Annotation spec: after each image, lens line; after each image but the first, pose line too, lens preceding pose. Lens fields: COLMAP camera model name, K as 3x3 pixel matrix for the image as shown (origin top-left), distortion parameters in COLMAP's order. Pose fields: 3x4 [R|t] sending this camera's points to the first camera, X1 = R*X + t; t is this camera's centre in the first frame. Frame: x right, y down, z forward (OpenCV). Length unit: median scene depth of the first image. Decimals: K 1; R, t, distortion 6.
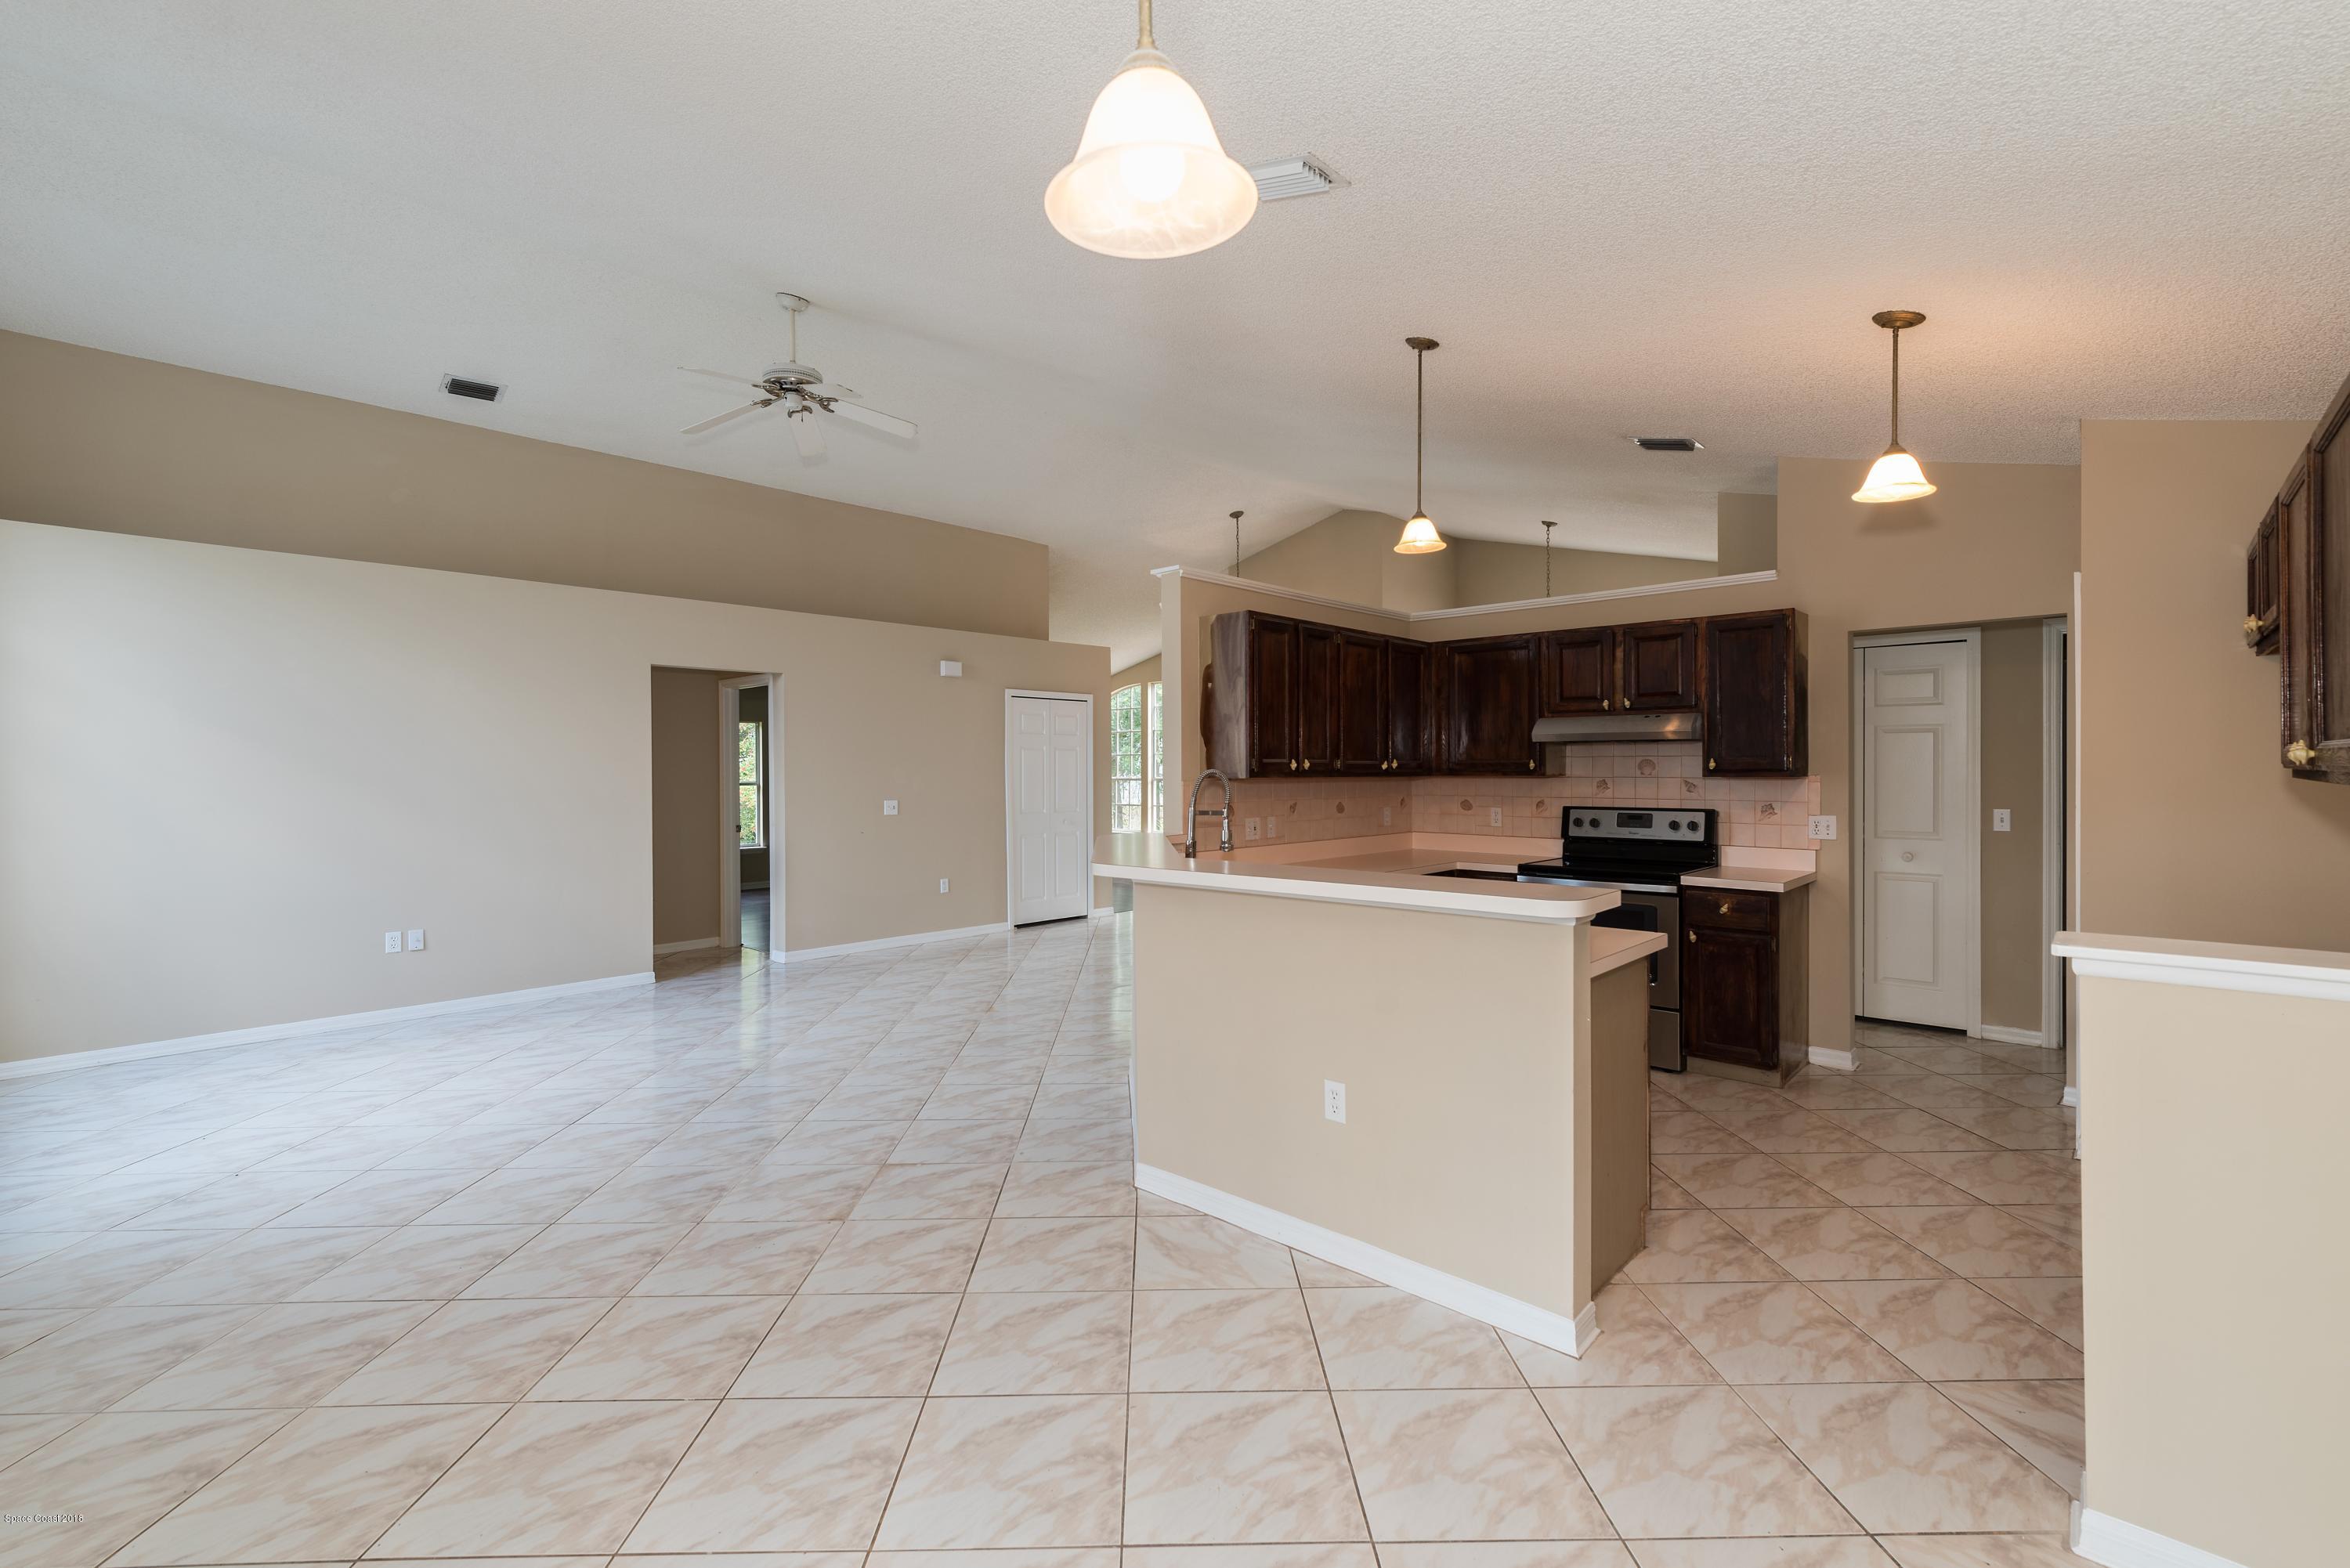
lens RADIAL K [[1024.7, 0, 1174.6], [0, 1024.7, 768.2], [0, 0, 1]] dist [0.003035, 0.000209]
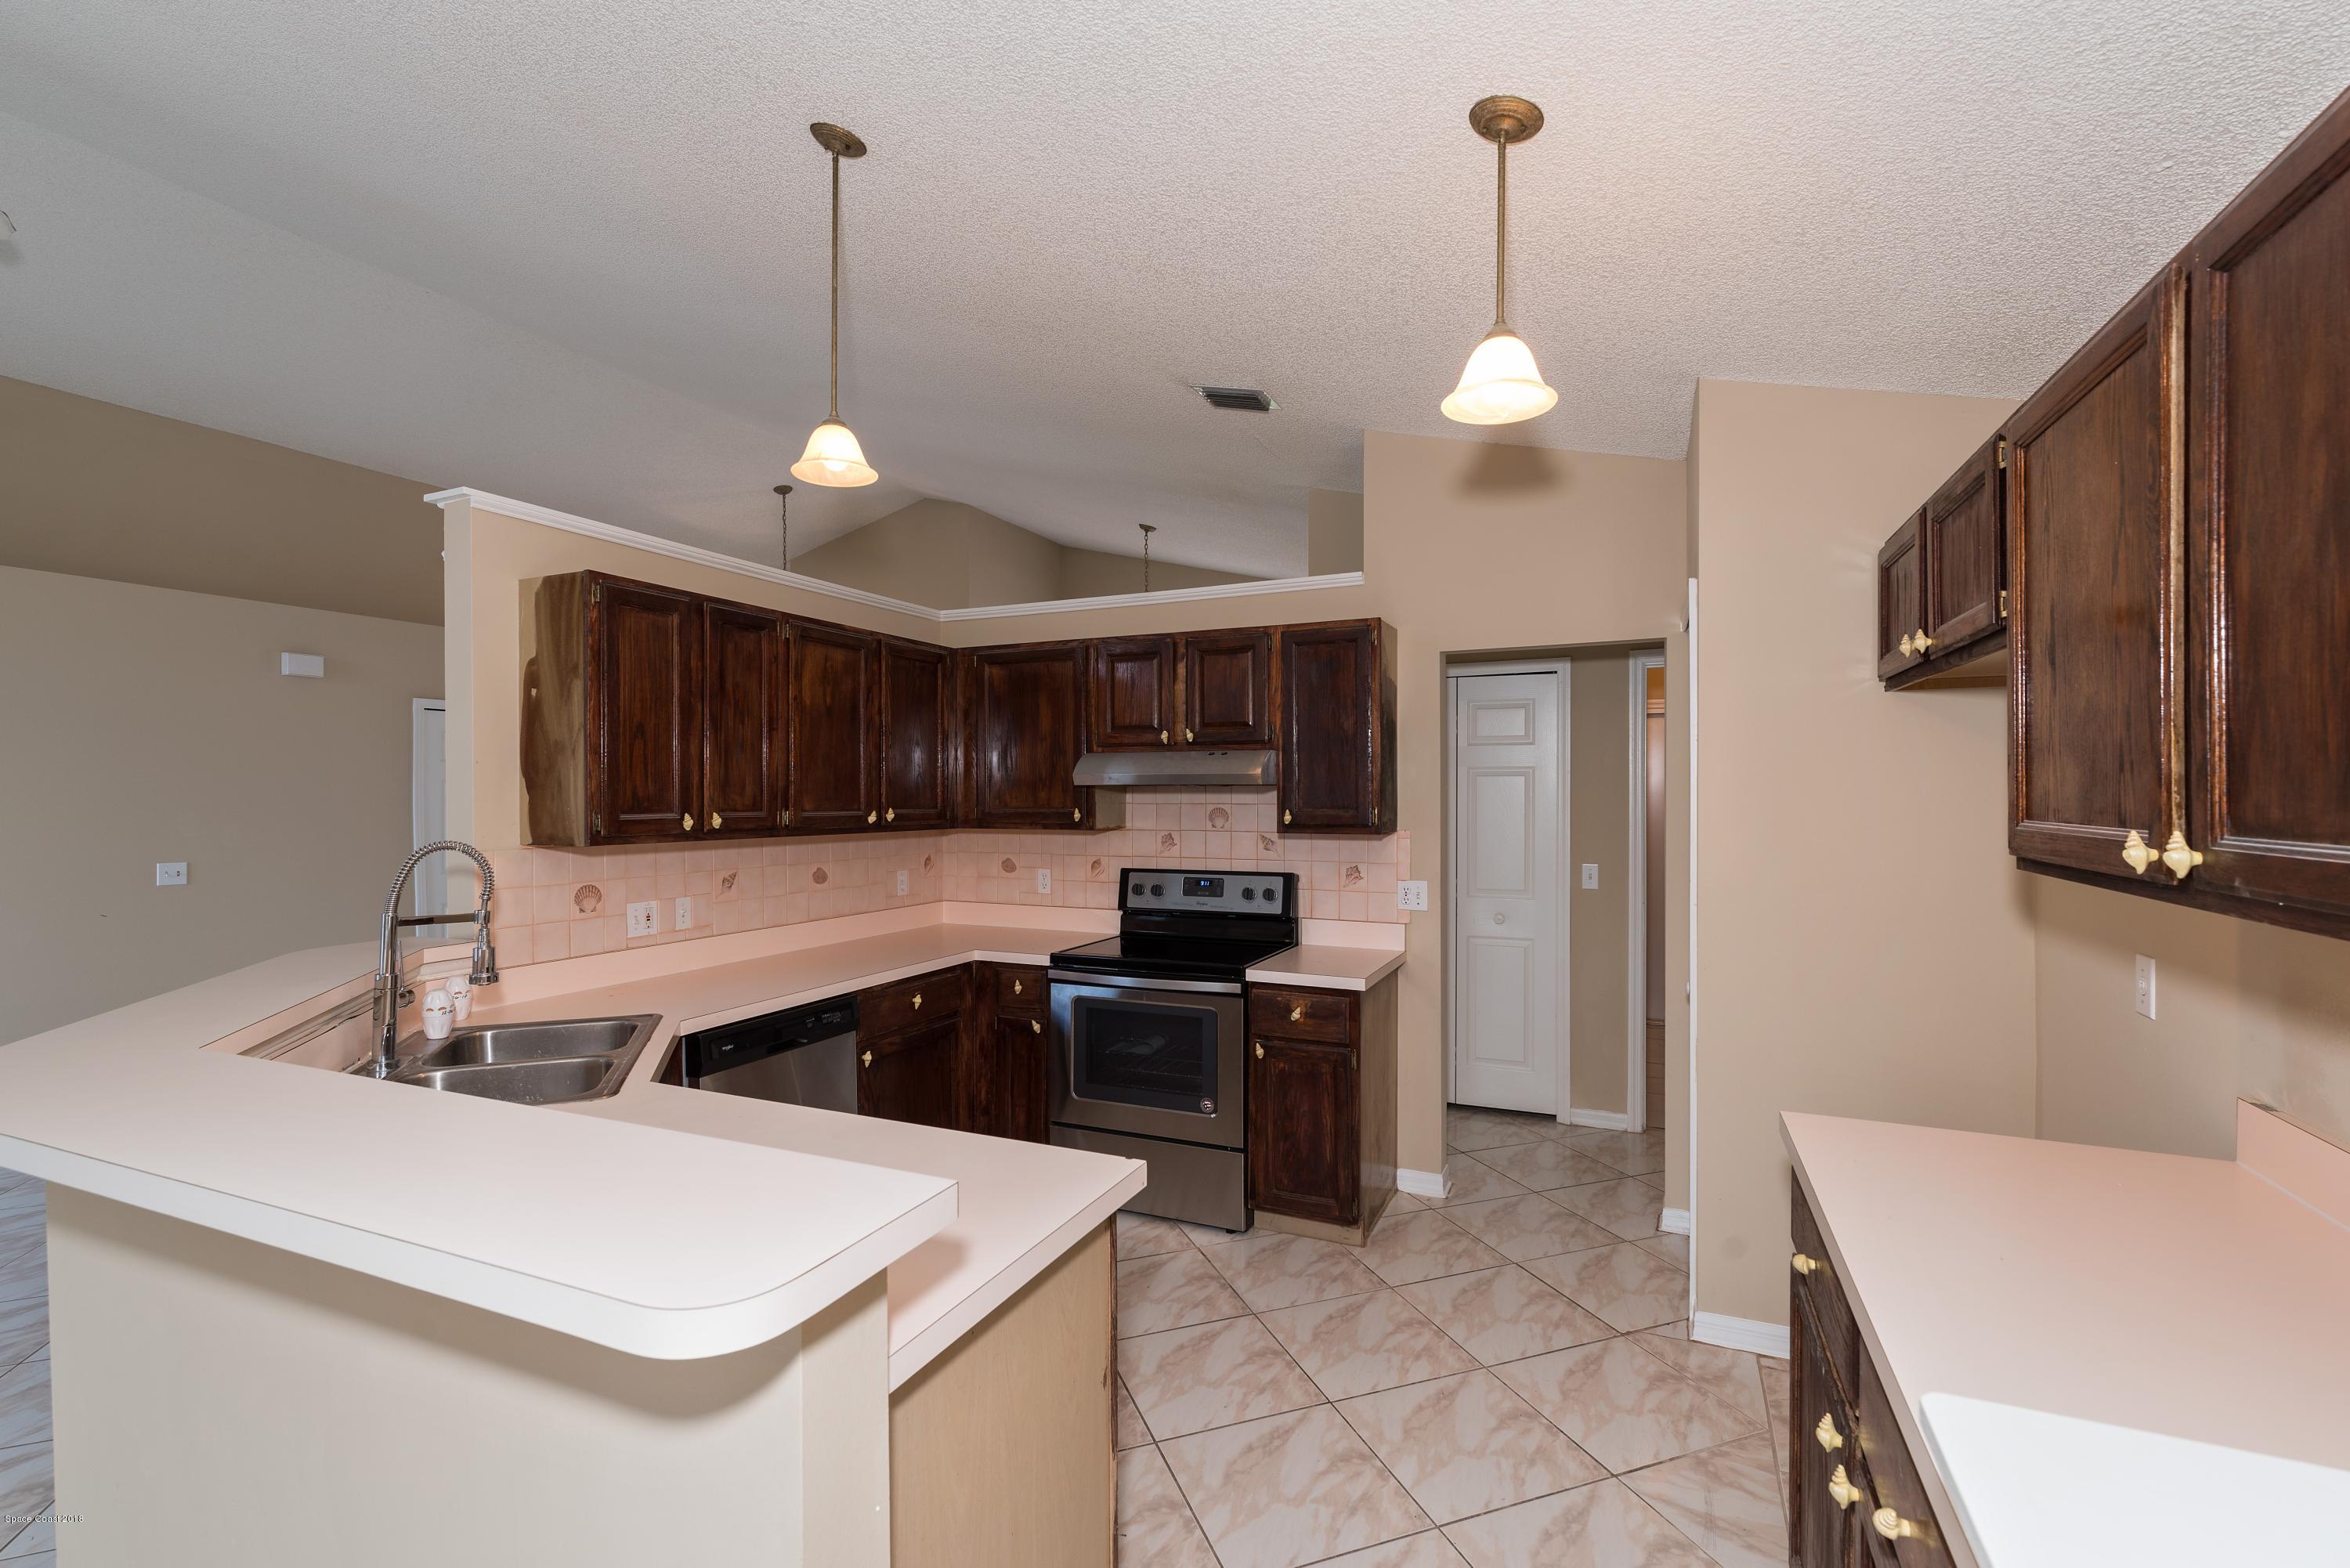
lens RADIAL K [[1027.0, 0, 1180.6], [0, 1027.0, 796.0], [0, 0, 1]] dist [-0.001709, -0.000094]
pose [[0.946243, 0.000962, 0.323455, 0.190134], [-0.001318, 0.999999, 0.000883, -0.019429], [-0.323454, -0.001262, 0.946243, 0.284264]]
